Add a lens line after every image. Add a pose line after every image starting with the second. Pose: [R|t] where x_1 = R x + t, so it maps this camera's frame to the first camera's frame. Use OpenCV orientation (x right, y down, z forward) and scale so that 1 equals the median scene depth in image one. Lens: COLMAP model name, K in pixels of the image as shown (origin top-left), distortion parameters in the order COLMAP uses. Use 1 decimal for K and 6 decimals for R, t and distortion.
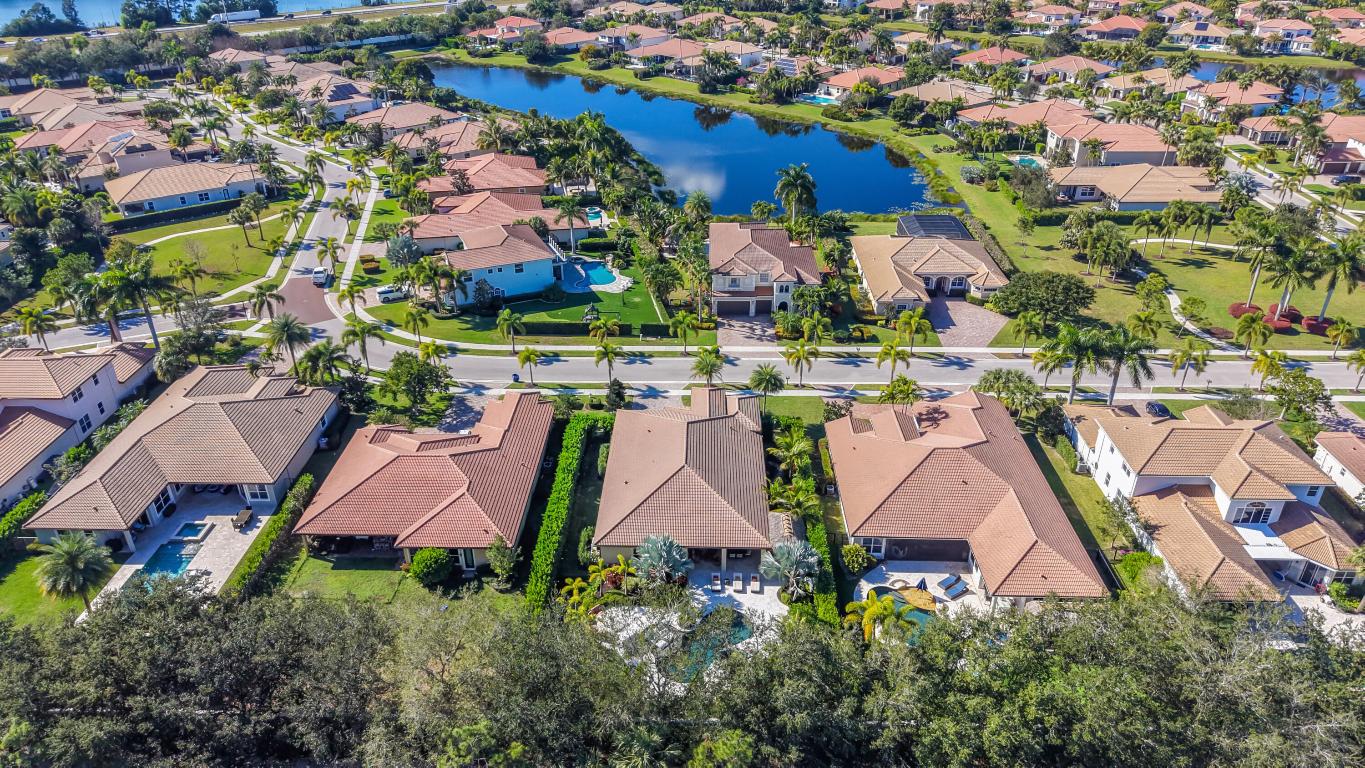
lens RADIAL K [[925.4, 0, 679.2], [0, 925.4, 365.1], [0, 0, 1]] dist [0.035952, -0.040712]
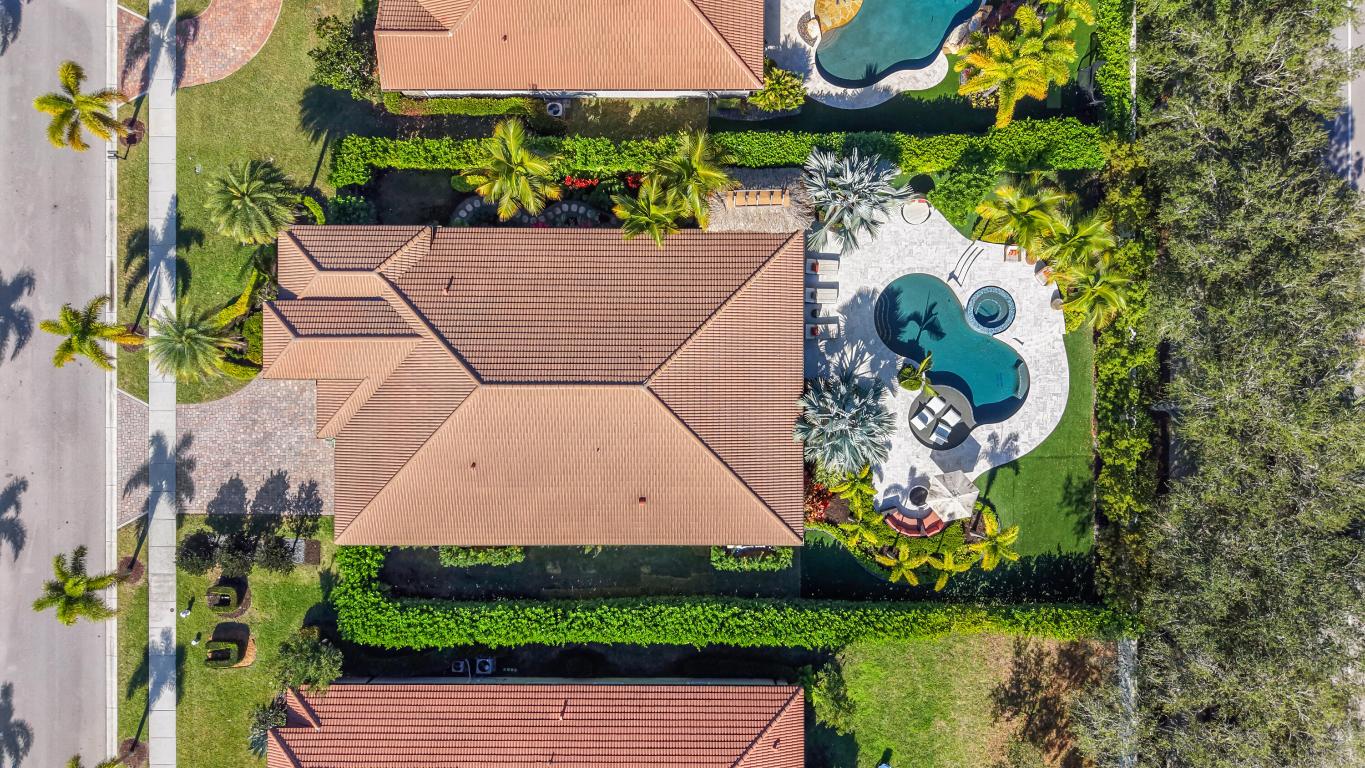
lens RADIAL K [[962.7, 0, 664.0], [0, 962.7, 370.7], [0, 0, 1]] dist [0.013980, -0.006980]
pose [[-0.026835, -0.999554, 0.013120, 0.008743], [0.476371, -0.001248, 0.879244, -0.362573], [-0.878835, 0.029845, 0.476192, 0.794460]]
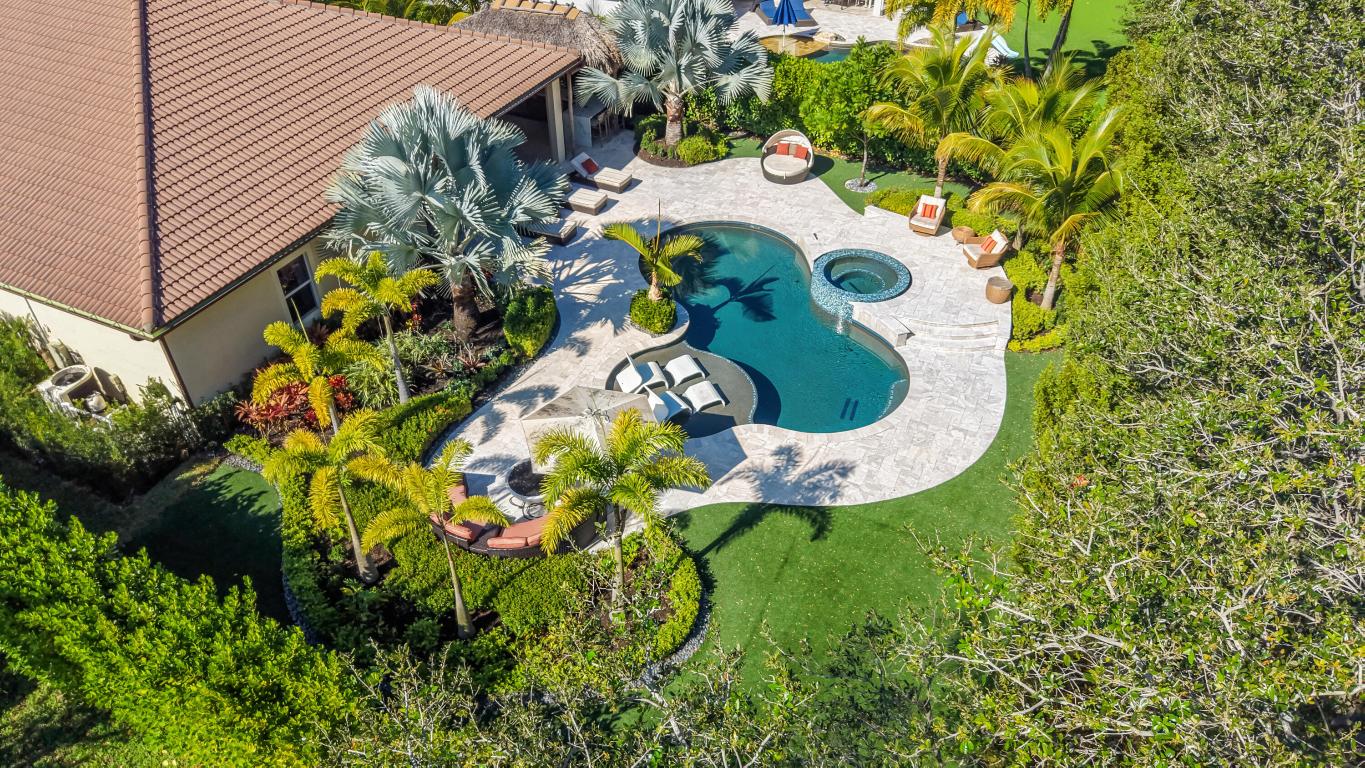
lens RADIAL K [[925.4, 0, 679.2], [0, 925.4, 365.1], [0, 0, 1]] dist [0.035952, -0.040712]
pose [[0.397023, -0.561502, 0.726009, -0.201145], [0.429880, 0.812658, 0.393434, 0.167902], [-0.810910, 0.155894, 0.564023, 0.792353]]
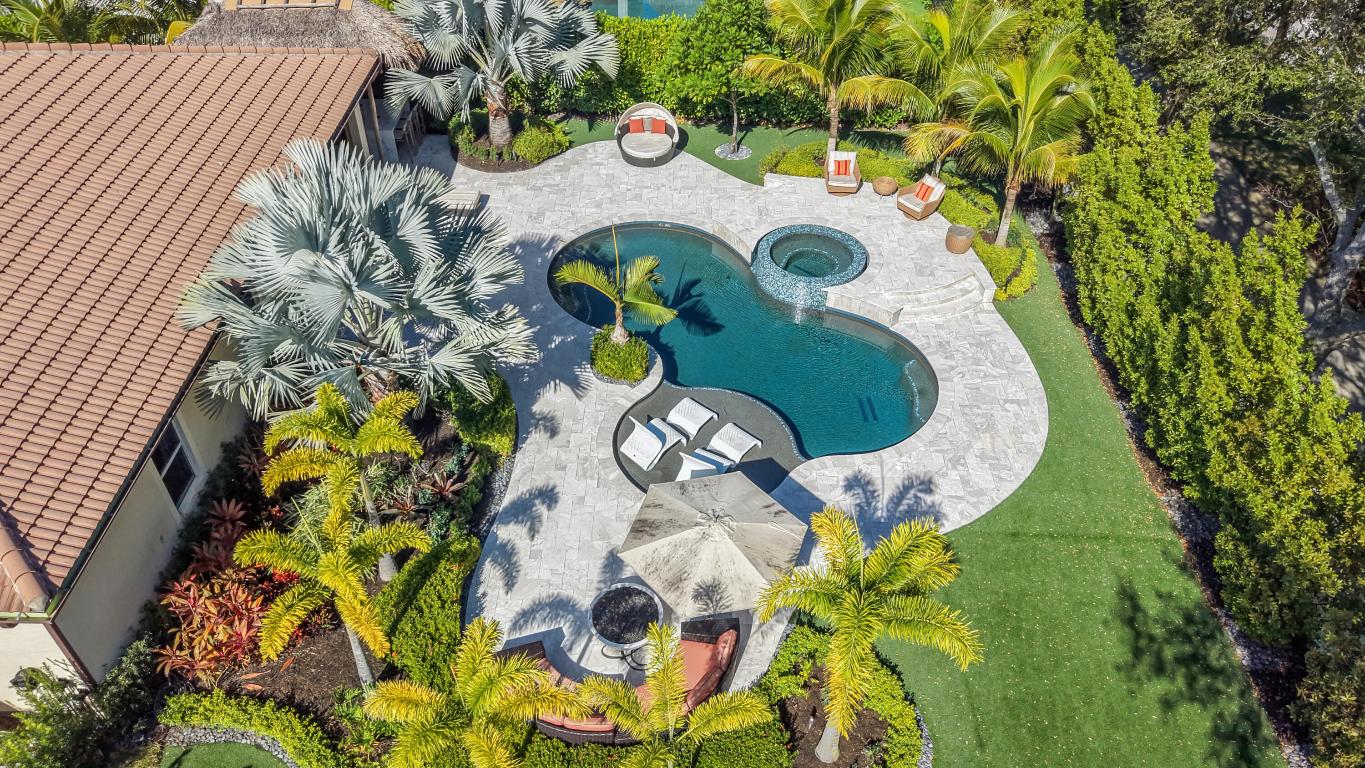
lens RADIAL K [[962.7, 0, 664.0], [0, 962.7, 370.7], [0, 0, 1]] dist [0.013980, -0.006980]
pose [[-0.005806, -0.650922, 0.759122, -0.175340], [0.463222, 0.671024, 0.578923, 0.132297], [-0.886223, 0.355003, 0.297626, 0.872531]]
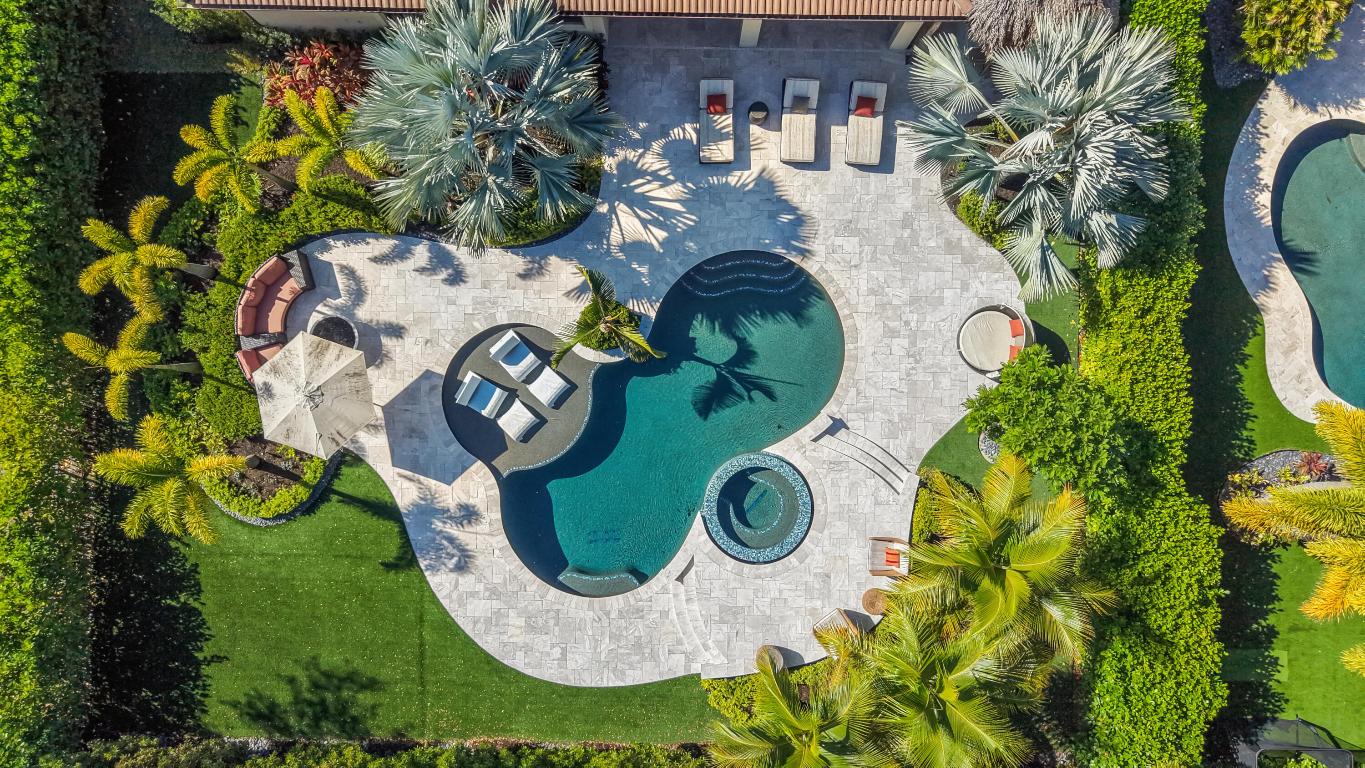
lens RADIAL K [[911.1, 0, 691.3], [0, 911.1, 384.3], [0, 0, 1]] dist [0.070902, -0.105032]
pose [[0.999872, -0.010470, 0.012069, 0.028684], [-0.005669, 0.473793, 0.880618, 0.041122], [-0.014939, -0.880574, 0.473673, 0.813398]]
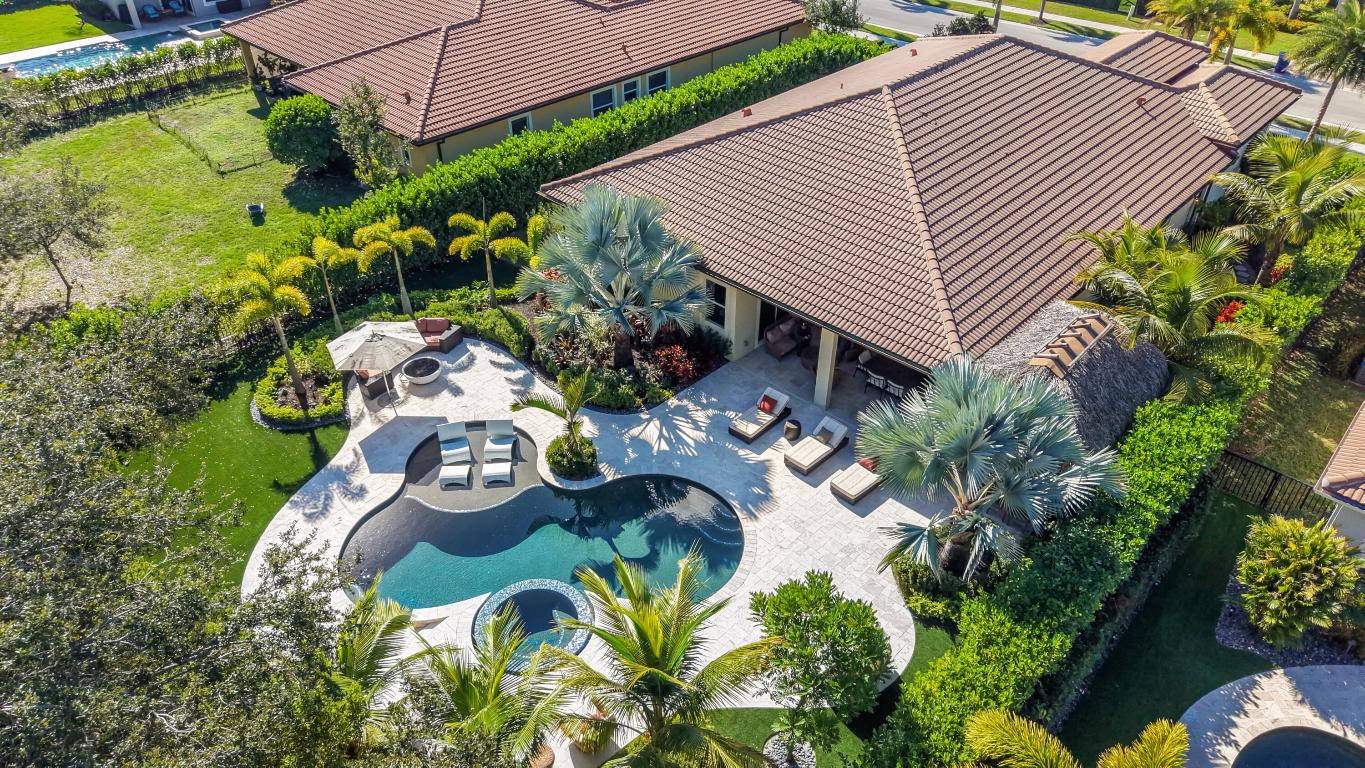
lens RADIAL K [[911.1, 0, 691.3], [0, 911.1, 384.3], [0, 0, 1]] dist [0.070902, -0.105032]
pose [[0.750814, 0.399404, -0.526075, 0.182556], [-0.316745, 0.916627, 0.243859, 0.156425], [0.579613, -0.016461, 0.814725, 0.733548]]
